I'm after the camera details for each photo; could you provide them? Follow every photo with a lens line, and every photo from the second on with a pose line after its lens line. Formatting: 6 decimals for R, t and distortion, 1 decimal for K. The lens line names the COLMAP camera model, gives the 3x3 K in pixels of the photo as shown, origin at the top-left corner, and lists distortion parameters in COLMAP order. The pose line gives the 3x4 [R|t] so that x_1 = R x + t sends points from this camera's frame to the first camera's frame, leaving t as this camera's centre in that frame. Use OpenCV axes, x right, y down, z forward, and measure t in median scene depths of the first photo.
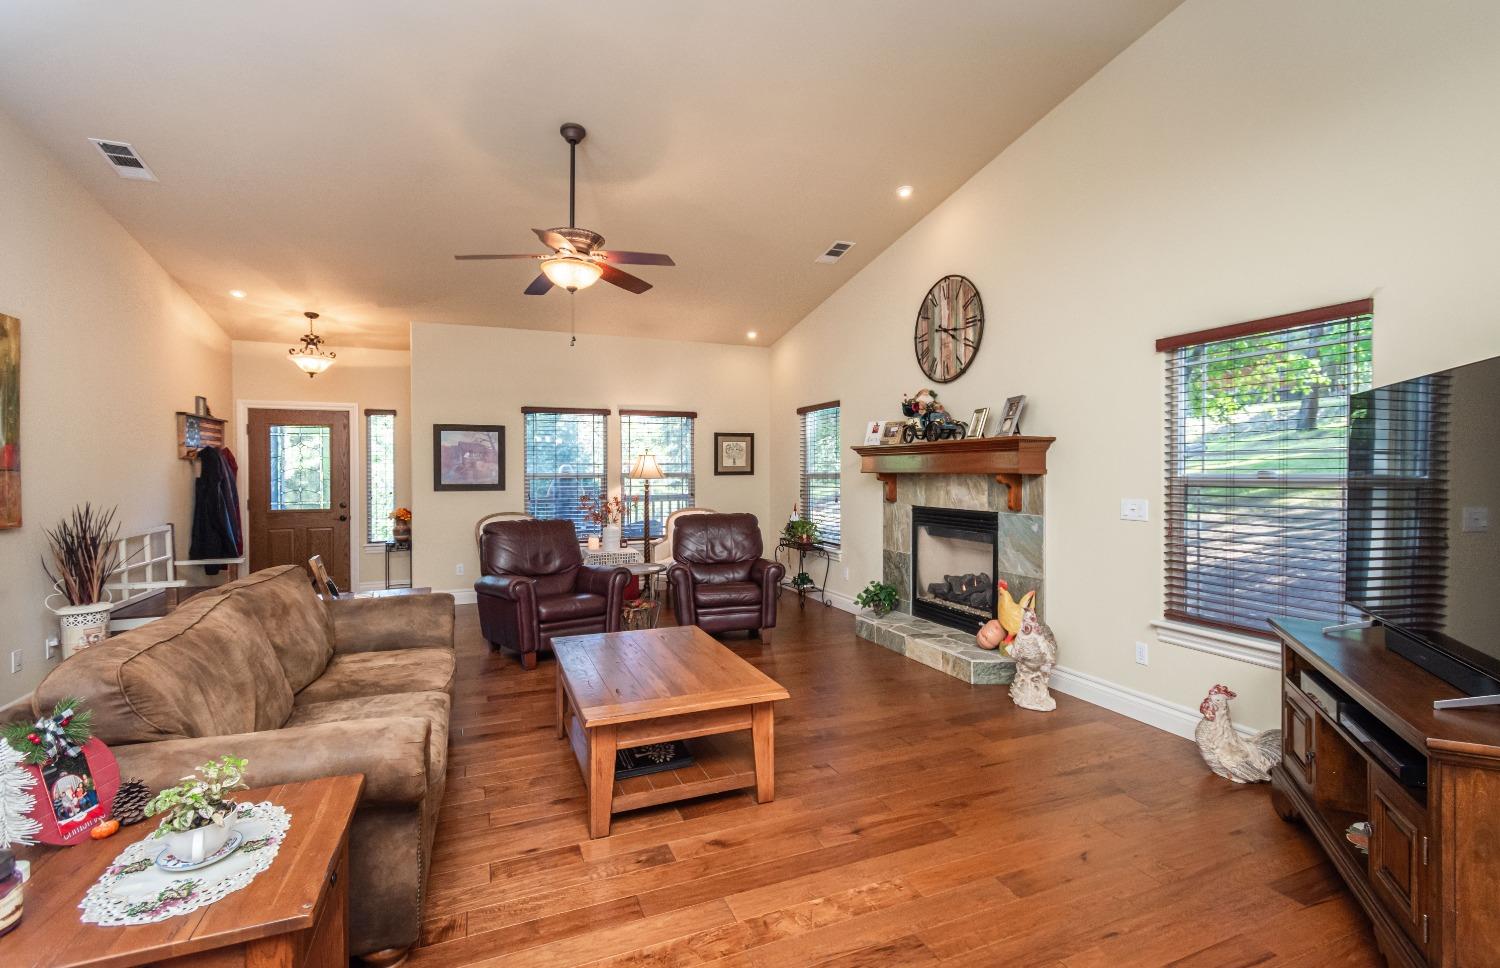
lens RADIAL K [[667.0, 0, 745.3], [0, 667.0, 475.6], [0, 0, 1]] dist [0.002330, 0.000161]
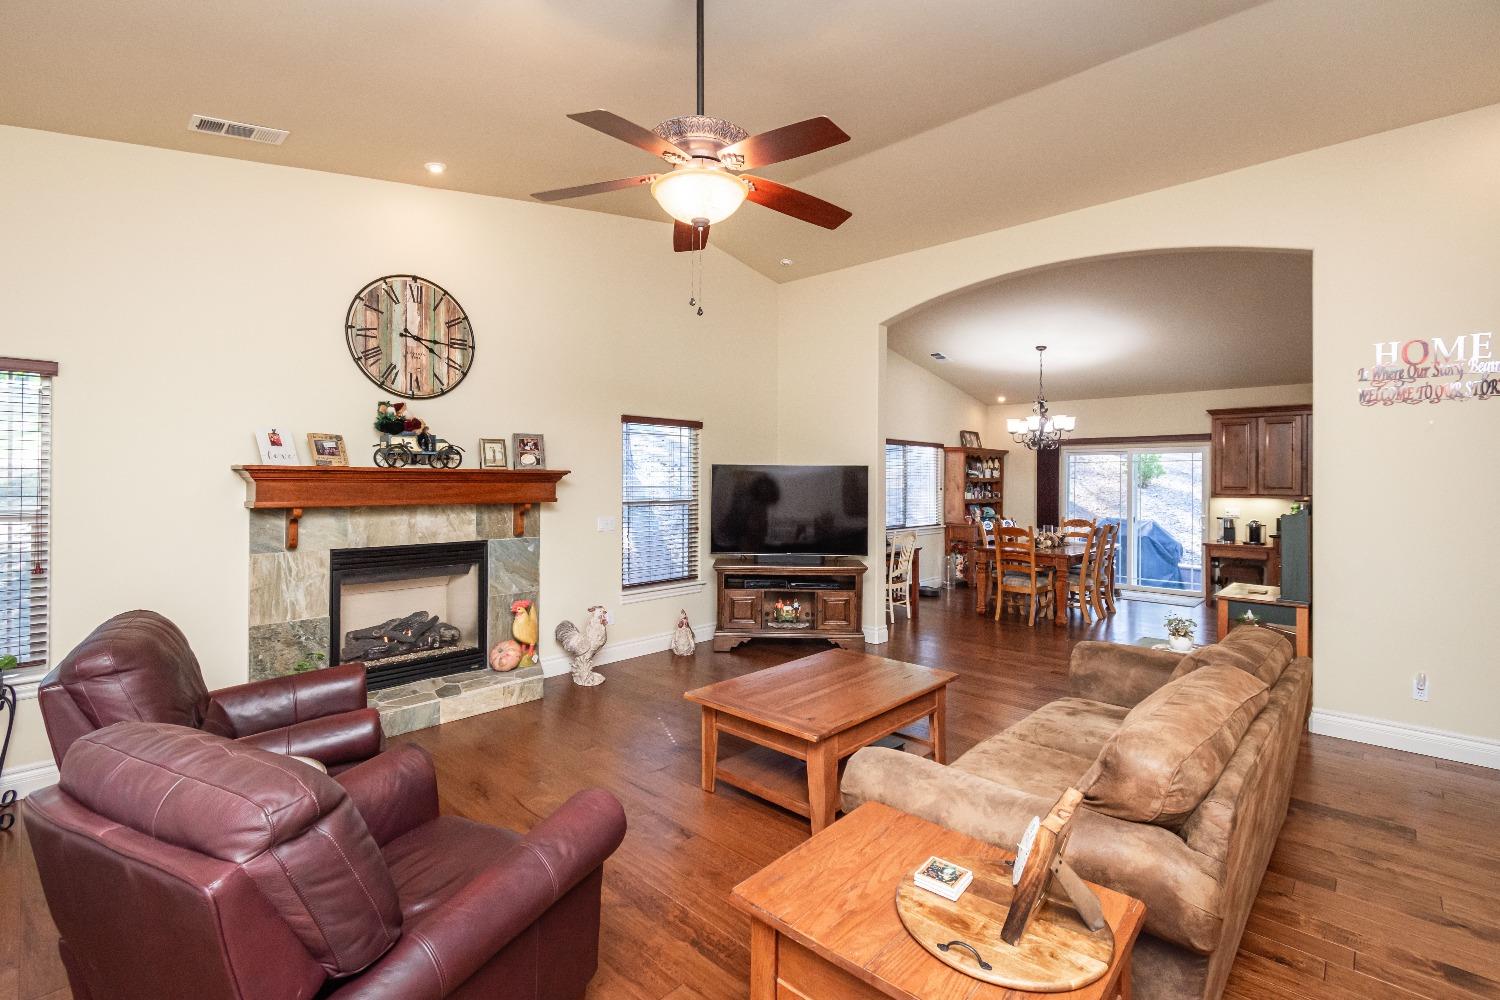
lens RADIAL K [[672.2, 0, 751.2], [0, 672.2, 479.4], [0, 0, 1]] dist [0.001521, 0.000116]
pose [[-0.413593, 0.001136, 0.910461, -0.670032], [-0.000220, 0.999999, -0.001347, -0.034186], [-0.910462, -0.000757, -0.413592, 0.962609]]
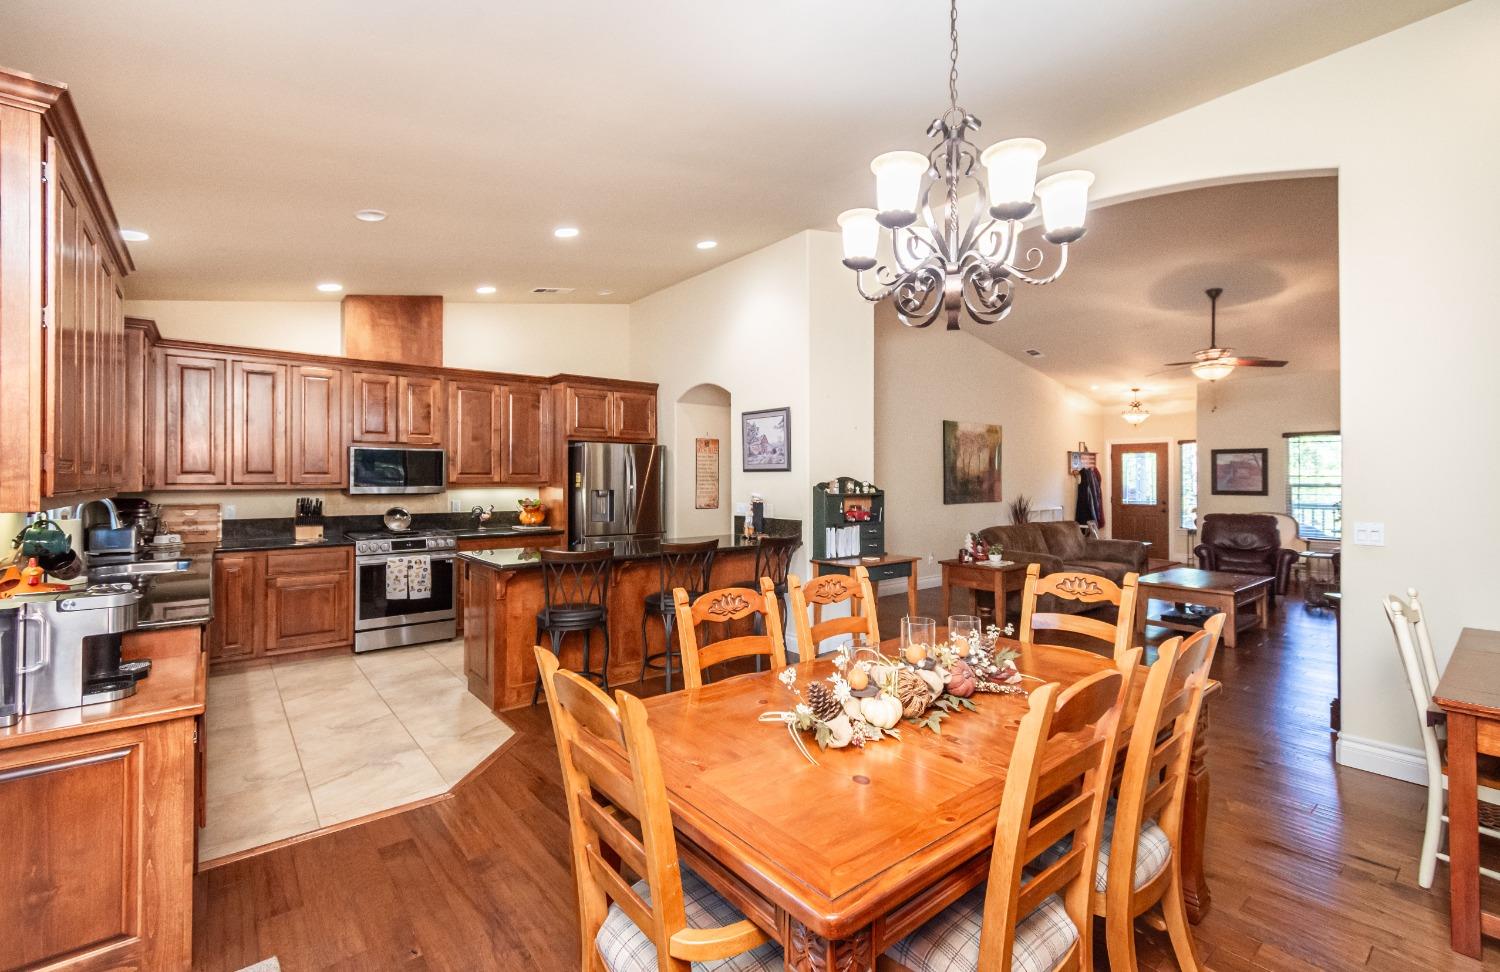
lens RADIAL K [[651.2, 0, 745.4], [0, 651.2, 472.9], [0, 0, 1]] dist [0.002047, -0.000025]
pose [[0.288650, -0.004874, -0.957422, 0.819470], [-0.006827, 0.999951, -0.007149, -0.011256], [0.957410, 0.008600, 0.288603, -0.542324]]
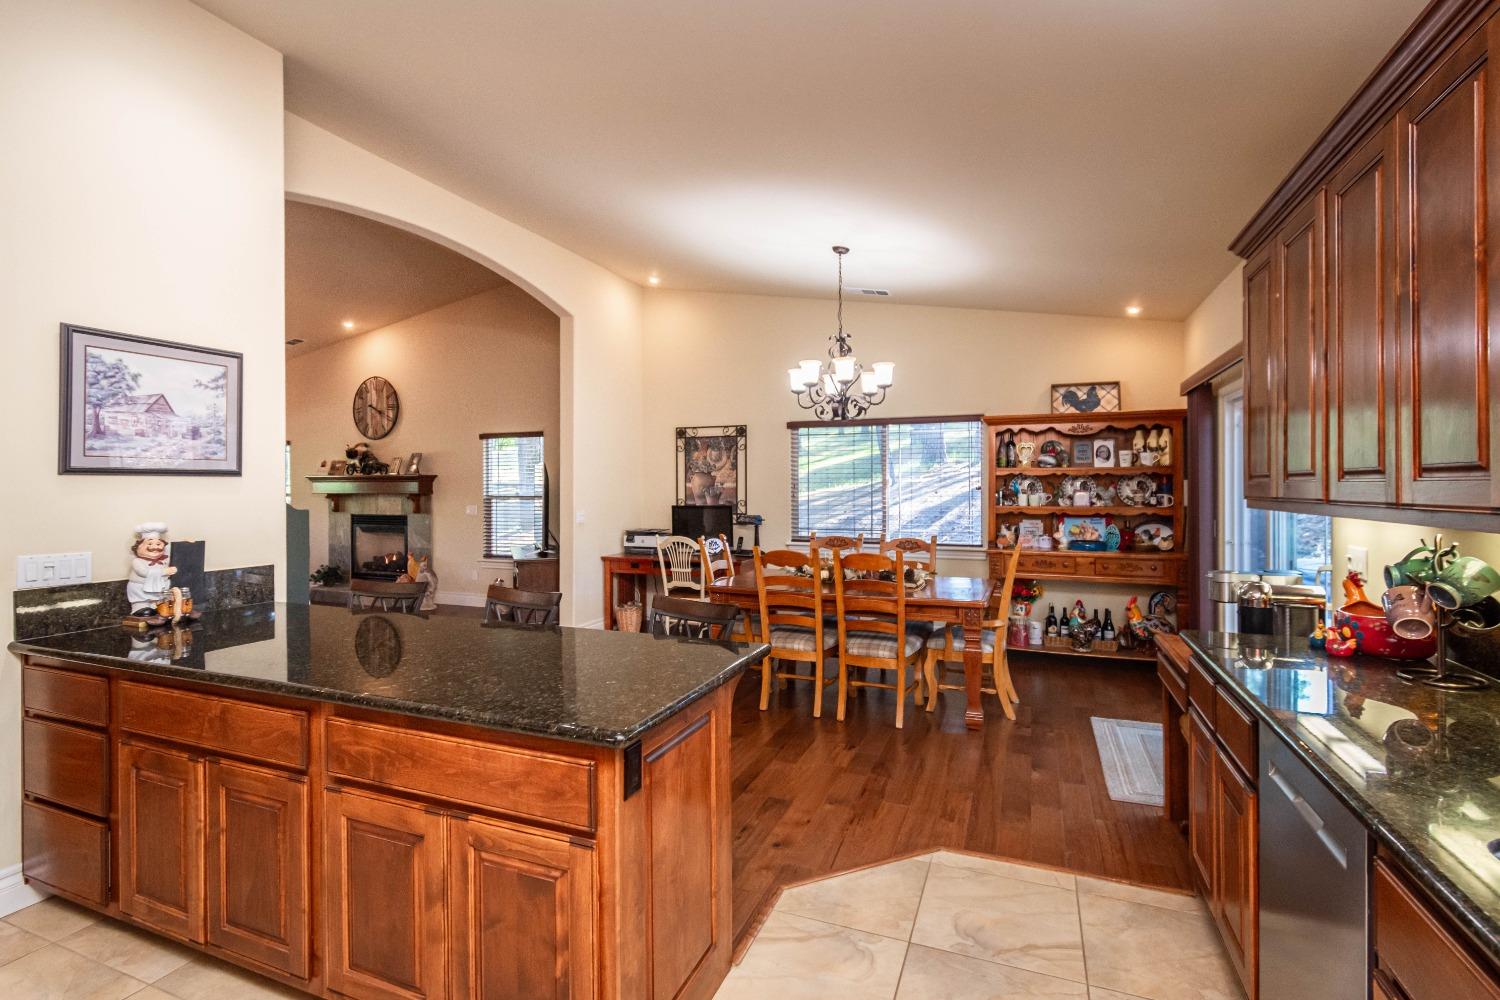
lens RADIAL K [[704.3, 0, 745.2], [0, 704.3, 488.7], [0, 0, 1]] dist [0.001029, 0.000720]
pose [[0.697453, -0.001007, 0.716630, -0.320614], [0.003914, 0.999989, -0.002404, -0.007661], [-0.716620, 0.004482, 0.697450, -0.903278]]
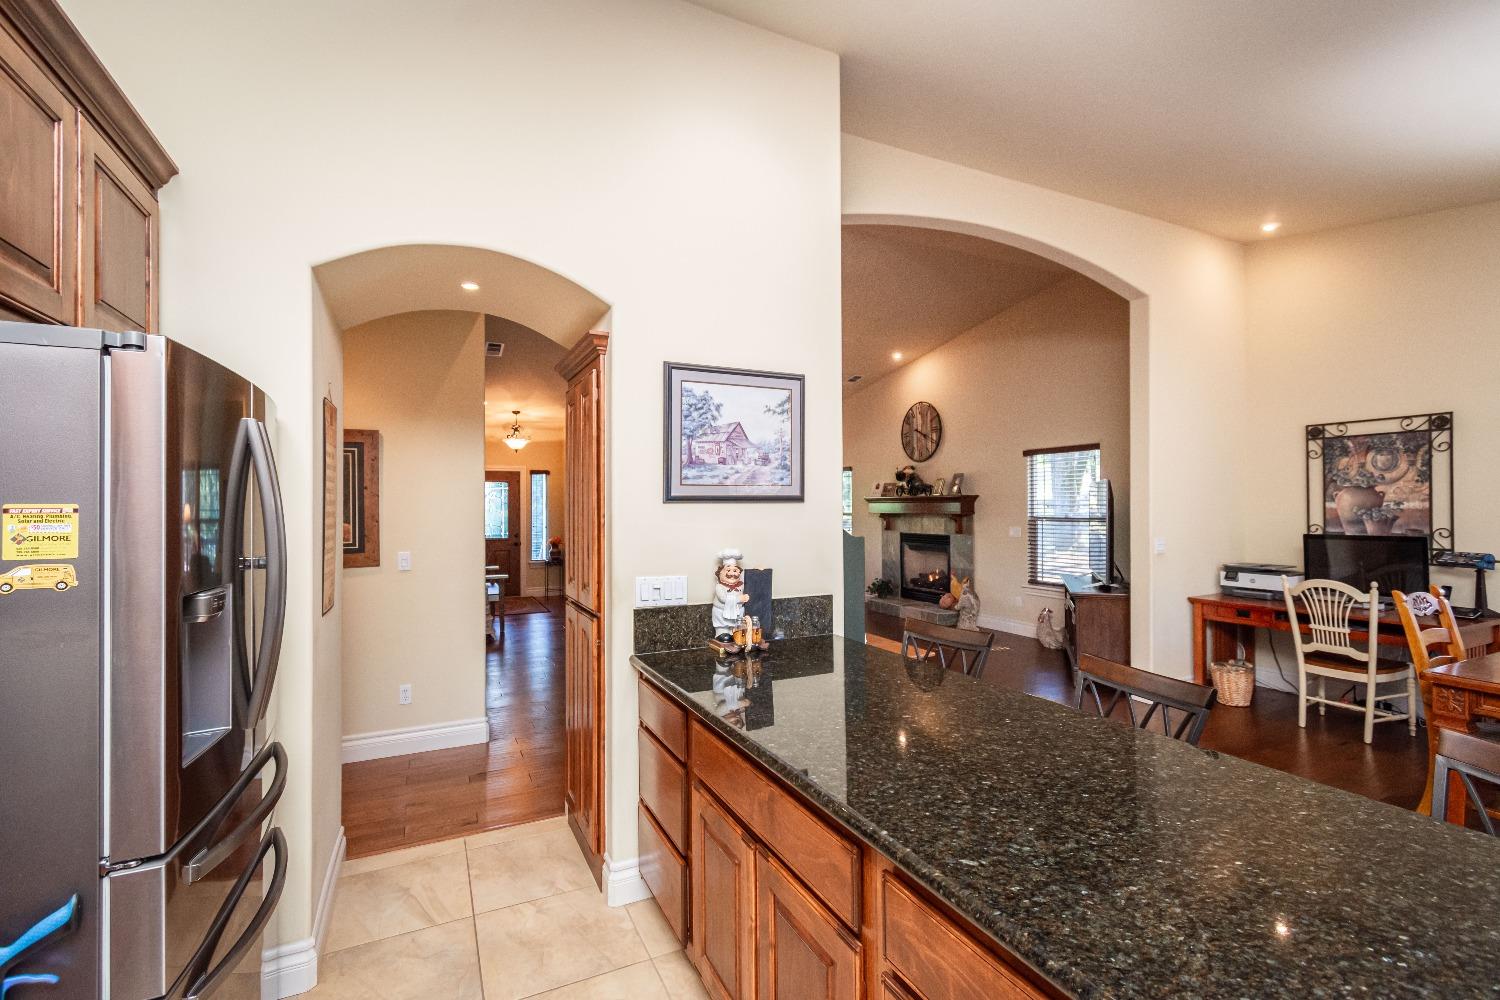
lens RADIAL K [[666.8, 0, 749.9], [0, 666.8, 500.4], [0, 0, 1]] dist [0.002002, 0.000183]
pose [[0.997490, -0.002408, 0.070769, -0.271971], [0.003391, 0.999899, -0.013784, -0.015359], [-0.070729, 0.013990, 0.997397, -0.718650]]
